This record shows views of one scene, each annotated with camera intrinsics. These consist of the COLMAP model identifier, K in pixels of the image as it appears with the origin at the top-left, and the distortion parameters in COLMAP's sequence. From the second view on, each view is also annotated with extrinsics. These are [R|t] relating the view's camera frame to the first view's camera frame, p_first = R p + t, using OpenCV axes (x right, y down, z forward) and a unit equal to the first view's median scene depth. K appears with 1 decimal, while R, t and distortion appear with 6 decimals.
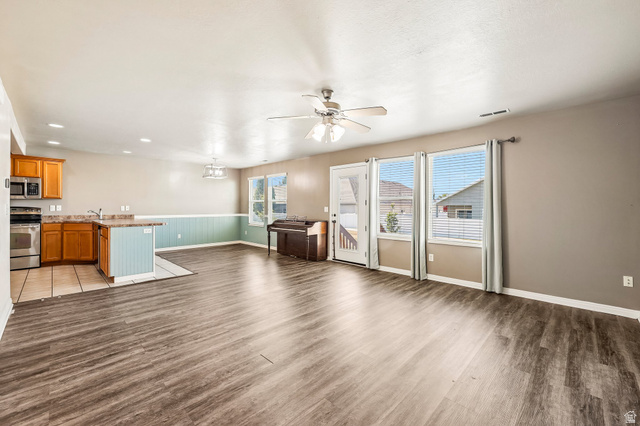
lens RADIAL K [[267.5, 0, 319.7], [0, 267.5, 206.9], [0, 0, 1]] dist [-0.000161, -0.000054]
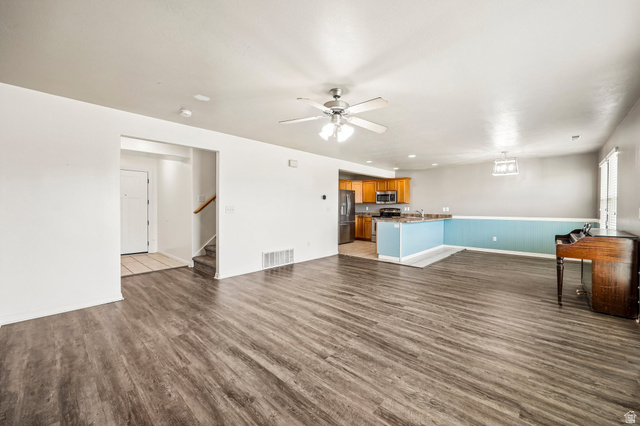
lens RADIAL K [[257.4, 0, 325.1], [0, 257.4, 209.7], [0, 0, 1]] dist [-0.000828, -0.000319]
pose [[0.043467, 0.007499, -0.999027, 0.532620], [-0.002010, 0.999970, 0.007418, -0.000941], [0.999053, 0.001686, 0.043480, 0.496351]]
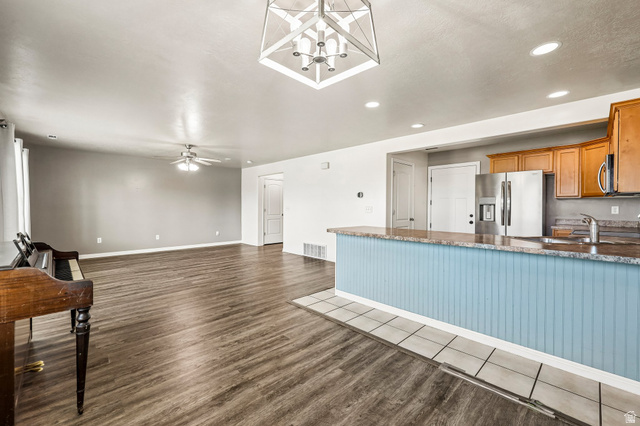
lens RADIAL K [[267.5, 0, 319.7], [0, 267.5, 206.9], [0, 0, 1]] dist [-0.000161, -0.000054]
pose [[-0.999524, -0.007906, 0.029811, -0.507055], [-0.007986, 0.999965, -0.002576, 0.000243], [-0.029790, -0.002813, -0.999552, 1.543579]]
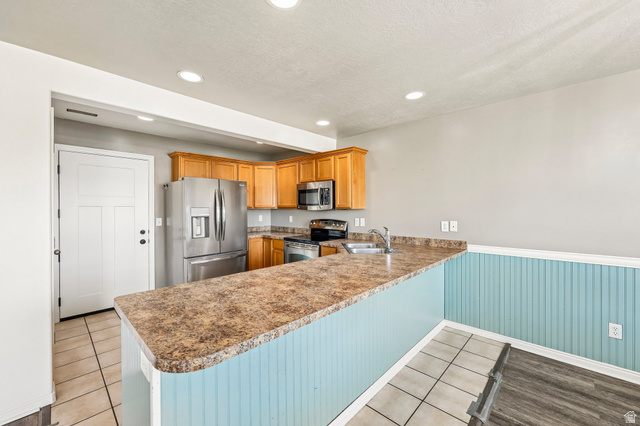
lens RADIAL K [[257.4, 0, 325.1], [0, 257.4, 209.7], [0, 0, 1]] dist [-0.000828, -0.000319]
pose [[0.021288, 0.003991, -0.999765, -0.363682], [0.005091, 0.999979, 0.004100, -0.032624], [0.999760, -0.005177, 0.021267, 0.972378]]
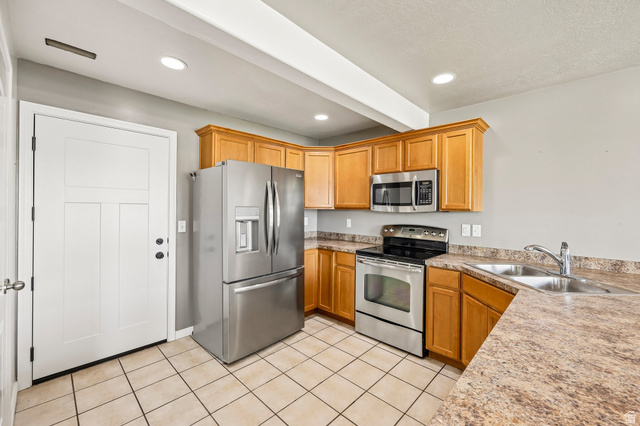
lens RADIAL K [[257.4, 0, 325.1], [0, 257.4, 209.7], [0, 0, 1]] dist [-0.000828, -0.000319]
pose [[0.017084, 0.002146, -0.999852, -0.582384], [-0.006868, 0.999974, 0.002029, -0.033694], [0.999830, 0.006833, 0.017098, 0.795280]]
